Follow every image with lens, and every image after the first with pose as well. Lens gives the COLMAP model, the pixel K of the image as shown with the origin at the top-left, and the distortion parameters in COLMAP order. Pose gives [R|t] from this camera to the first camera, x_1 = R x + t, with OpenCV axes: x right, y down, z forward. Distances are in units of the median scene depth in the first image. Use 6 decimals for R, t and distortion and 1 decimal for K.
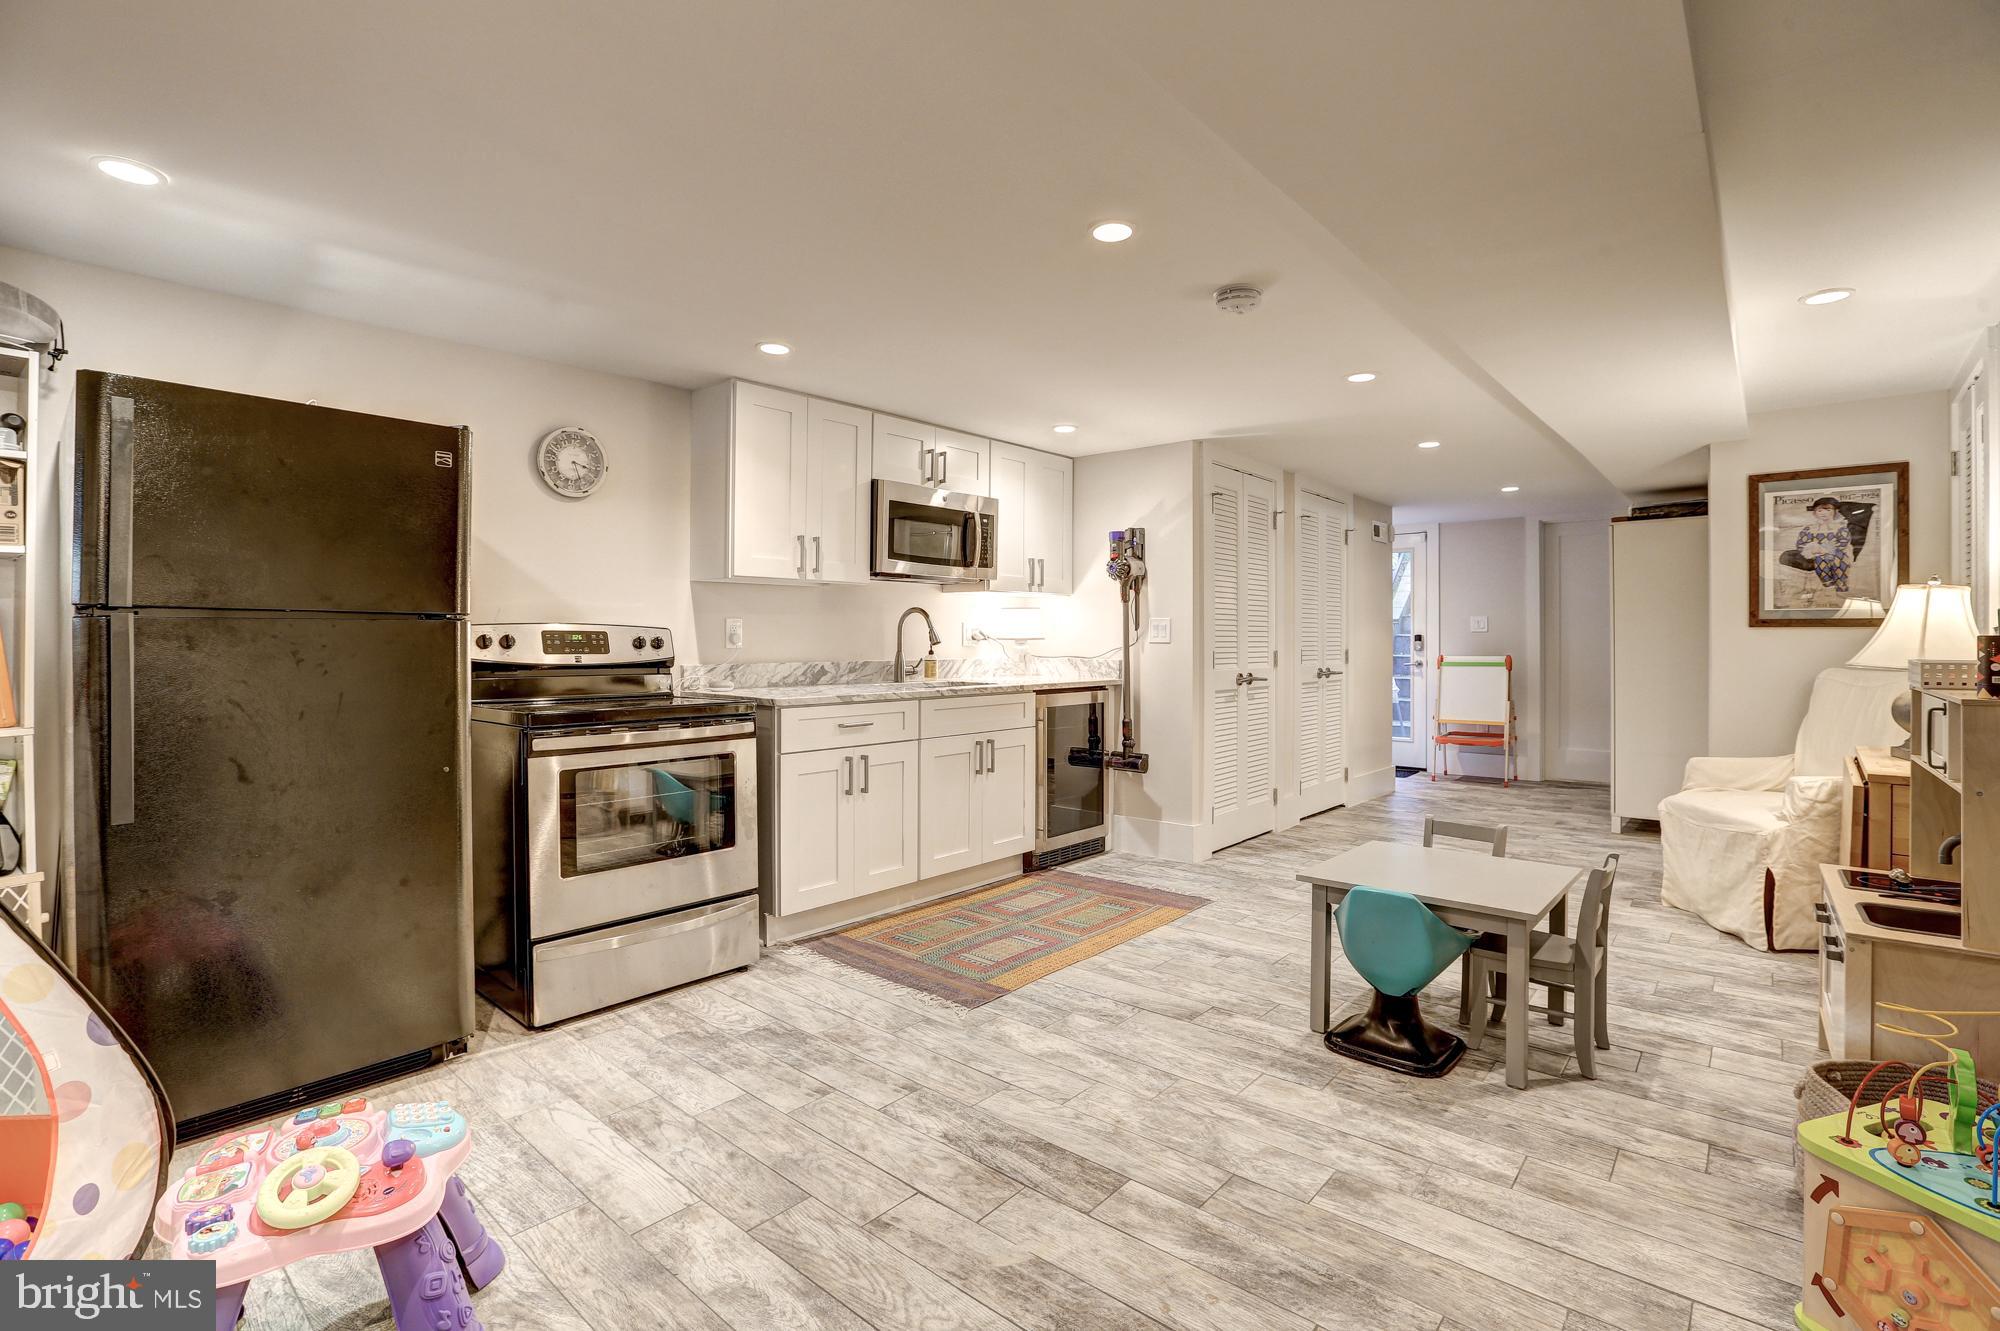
lens RADIAL K [[929.6, 0, 1004.8], [0, 929.6, 631.2], [0, 0, 1]] dist [-0.046314, 0.010599]
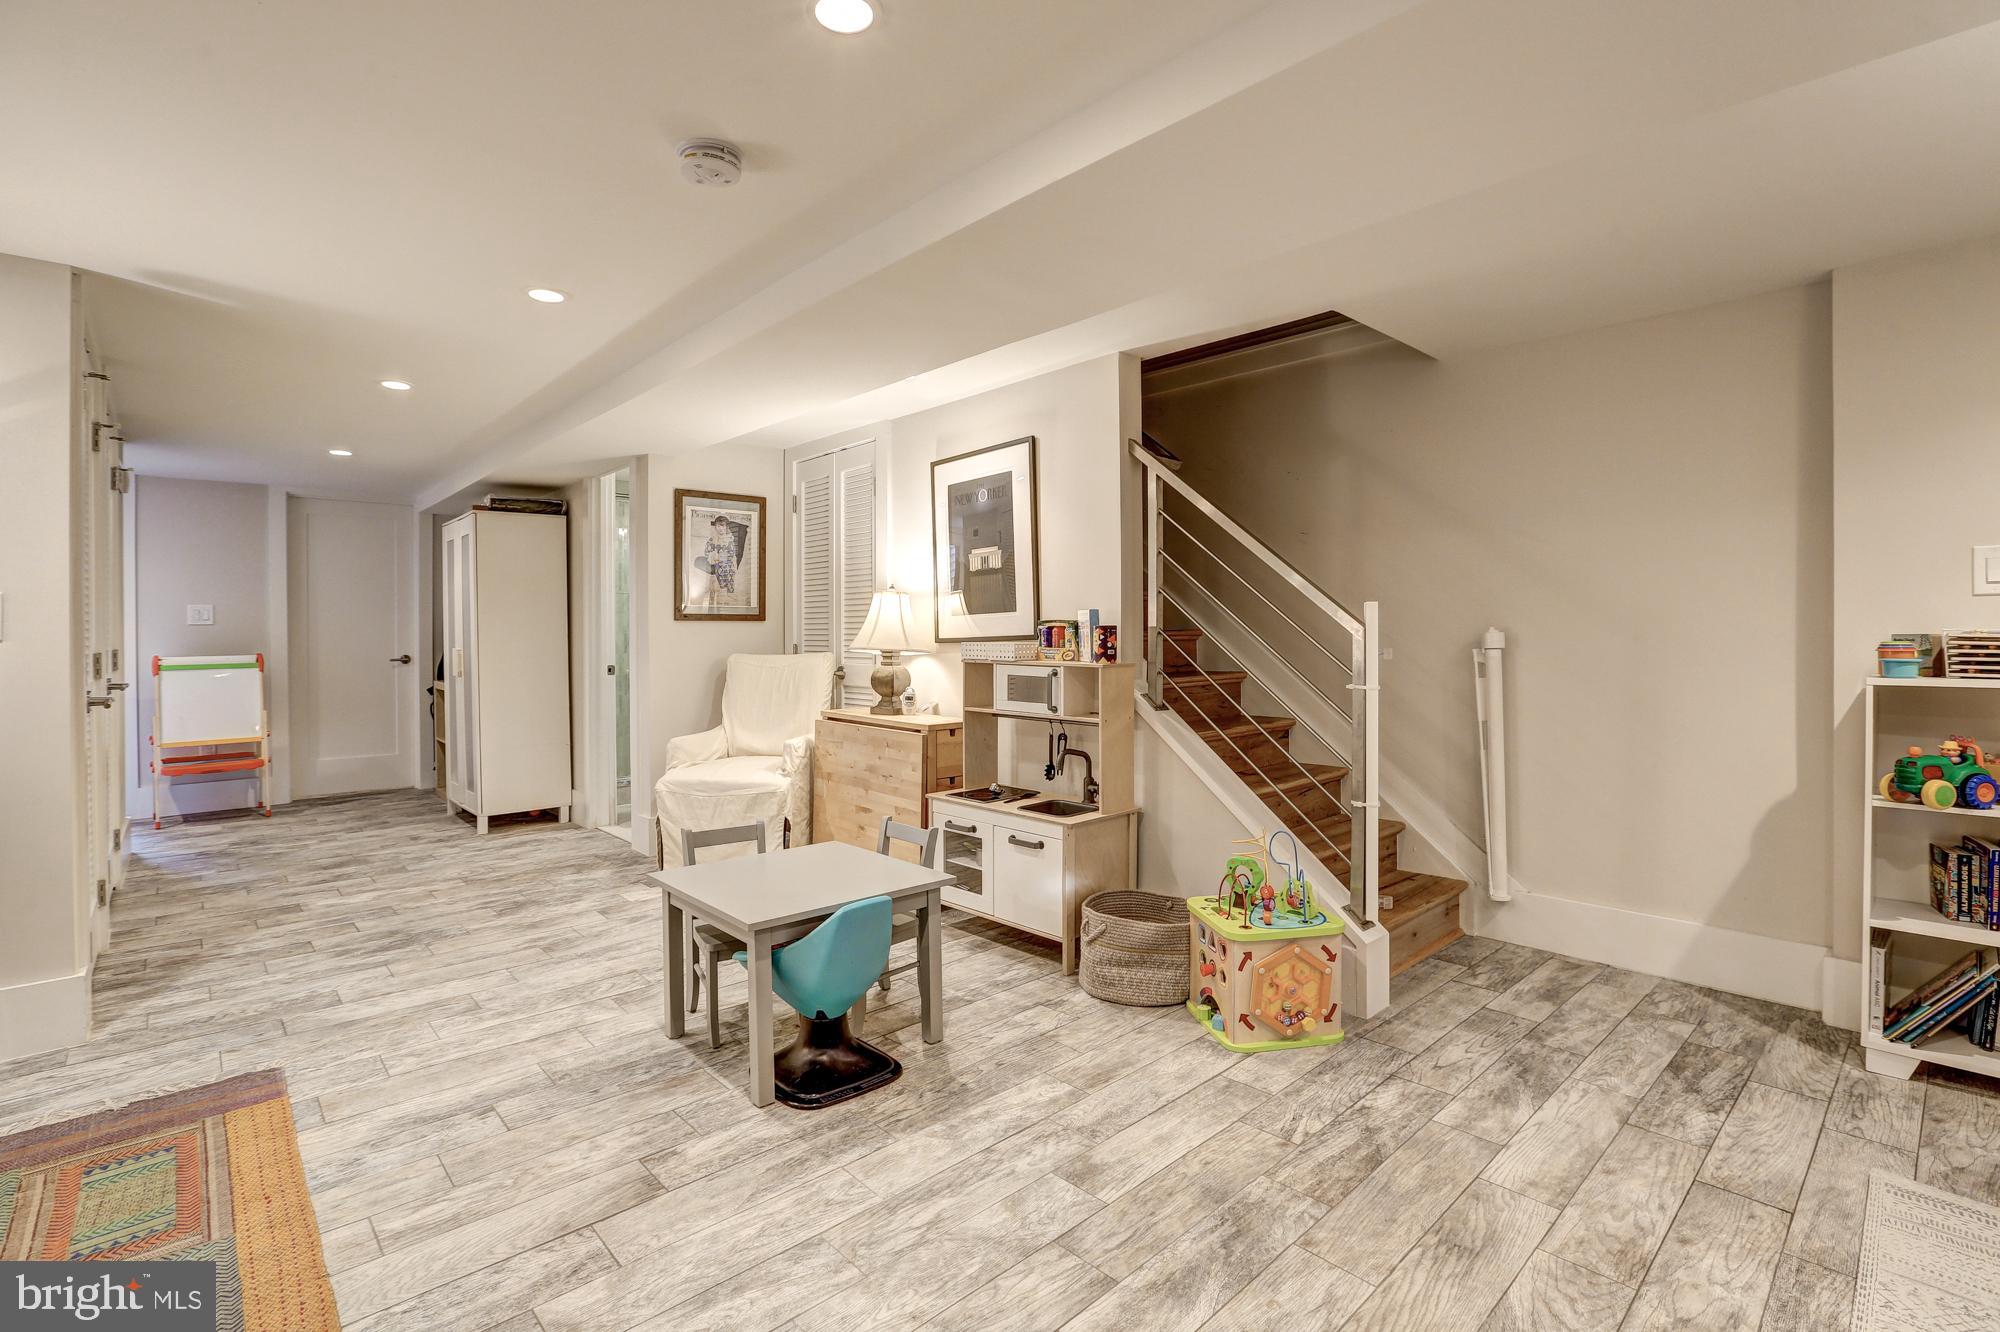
lens RADIAL K [[929.6, 0, 996.4], [0, 929.6, 636.5], [0, 0, 1]] dist [-0.046314, 0.010599]
pose [[0.104821, -0.006355, 0.994471, -0.375656], [-0.003506, 0.999971, 0.006759, 0.008138], [-0.994485, -0.004195, 0.104796, 0.589675]]
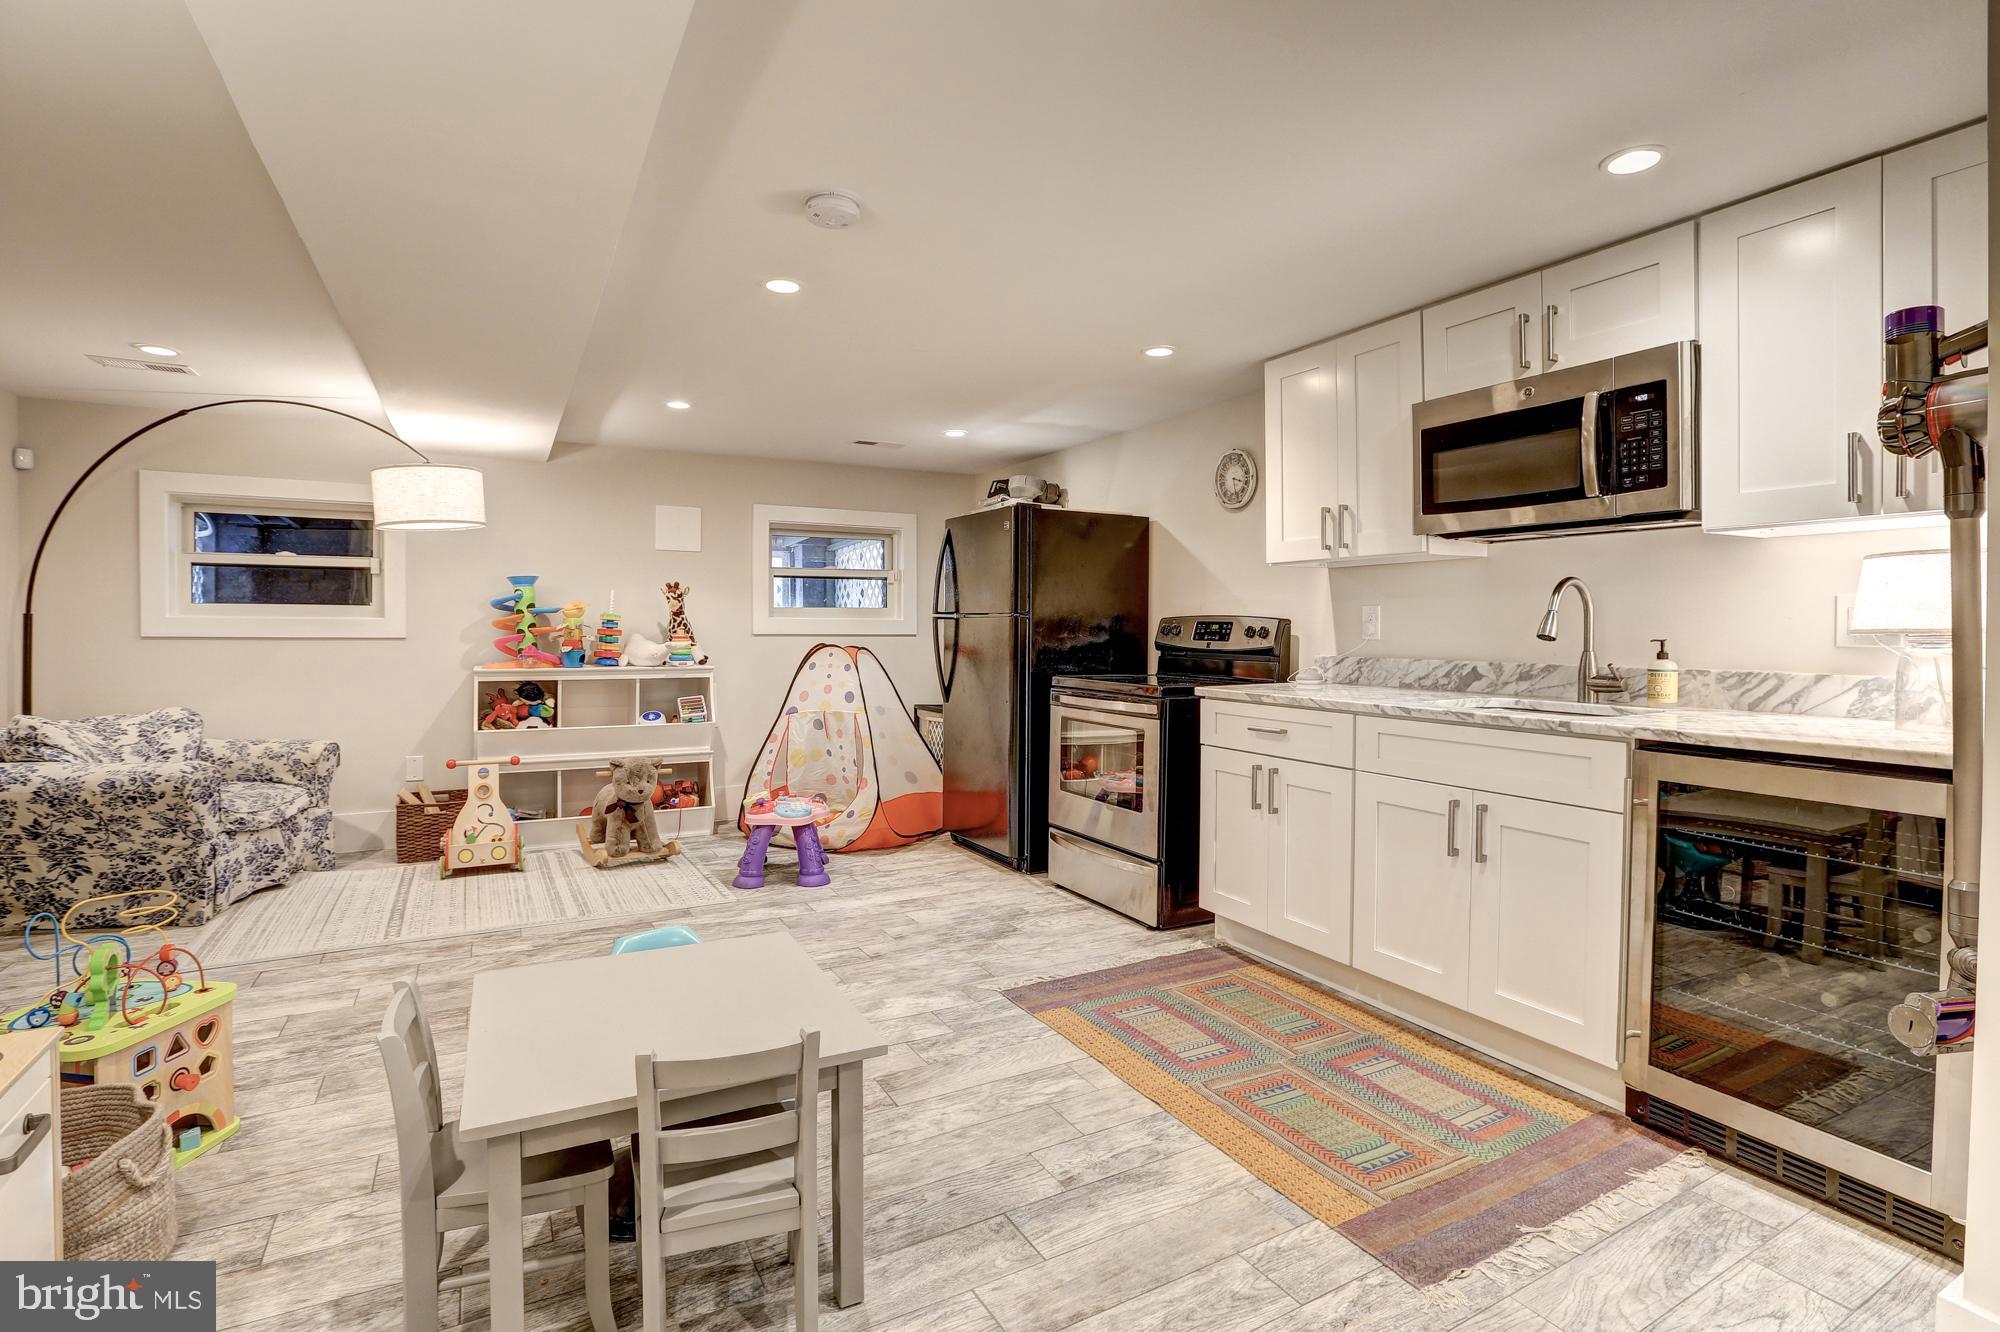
lens RADIAL K [[929.6, 0, 959.5], [0, 929.6, 634.2], [0, 0, 1]] dist [-0.046314, 0.010599]
pose [[-0.376085, 0.005231, -0.926570, 0.814404], [0.003221, 0.999985, 0.004337, 0.010058], [0.926580, -0.001354, -0.376096, 1.188768]]
